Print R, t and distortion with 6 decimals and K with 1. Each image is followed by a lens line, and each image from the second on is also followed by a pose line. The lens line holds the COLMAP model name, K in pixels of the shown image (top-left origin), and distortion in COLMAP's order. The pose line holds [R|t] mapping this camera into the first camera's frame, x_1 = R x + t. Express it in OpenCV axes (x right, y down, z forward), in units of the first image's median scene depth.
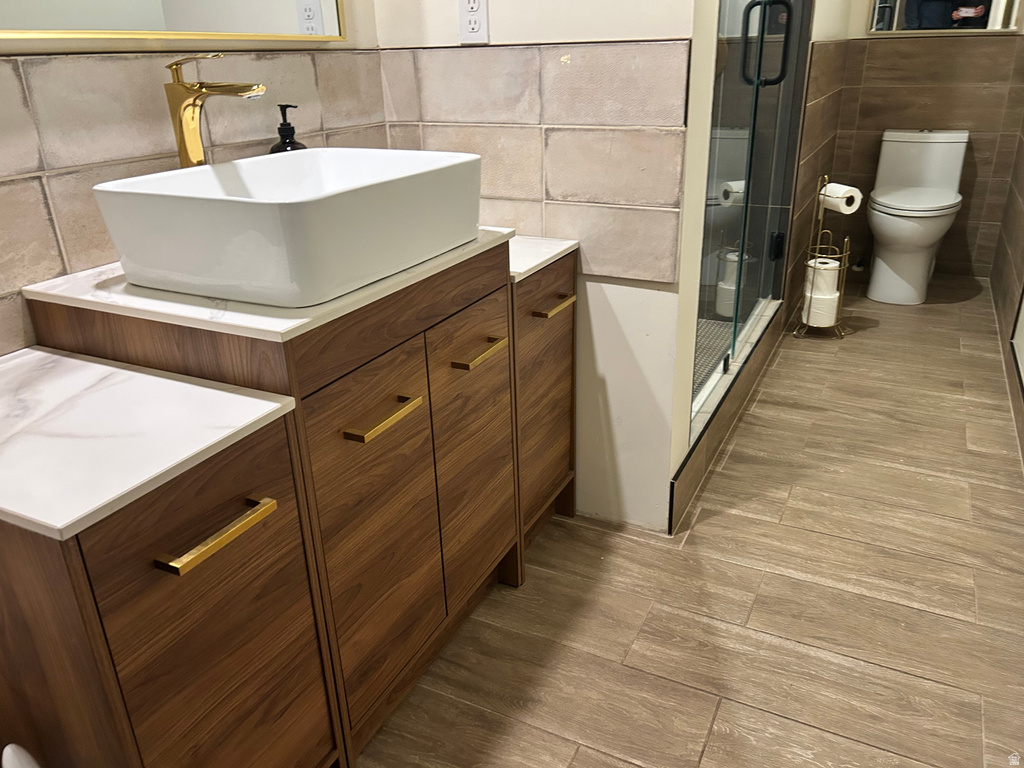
lens RADIAL K [[778.8, 0, 513.8], [0, 778.8, 381.4], [0, 0, 1]] dist [0.048842, -0.052426]
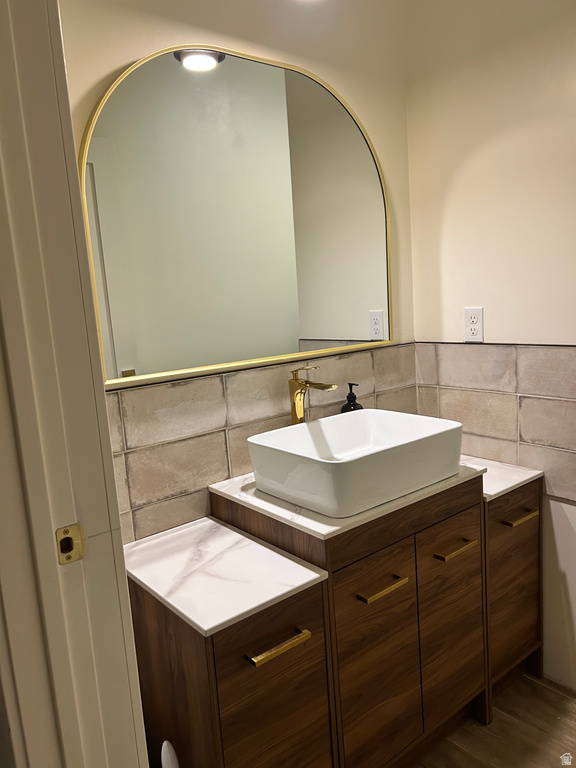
lens RADIAL K [[584.1, 0, 286.6], [0, 584.1, 380.9], [0, 0, 1]] dist [0.048842, -0.052426]
pose [[0.908277, 0.027975, -0.417432, 0.135112], [-0.121096, 0.972631, -0.198305, -0.094342], [0.400460, 0.230665, 0.886806, -0.242612]]
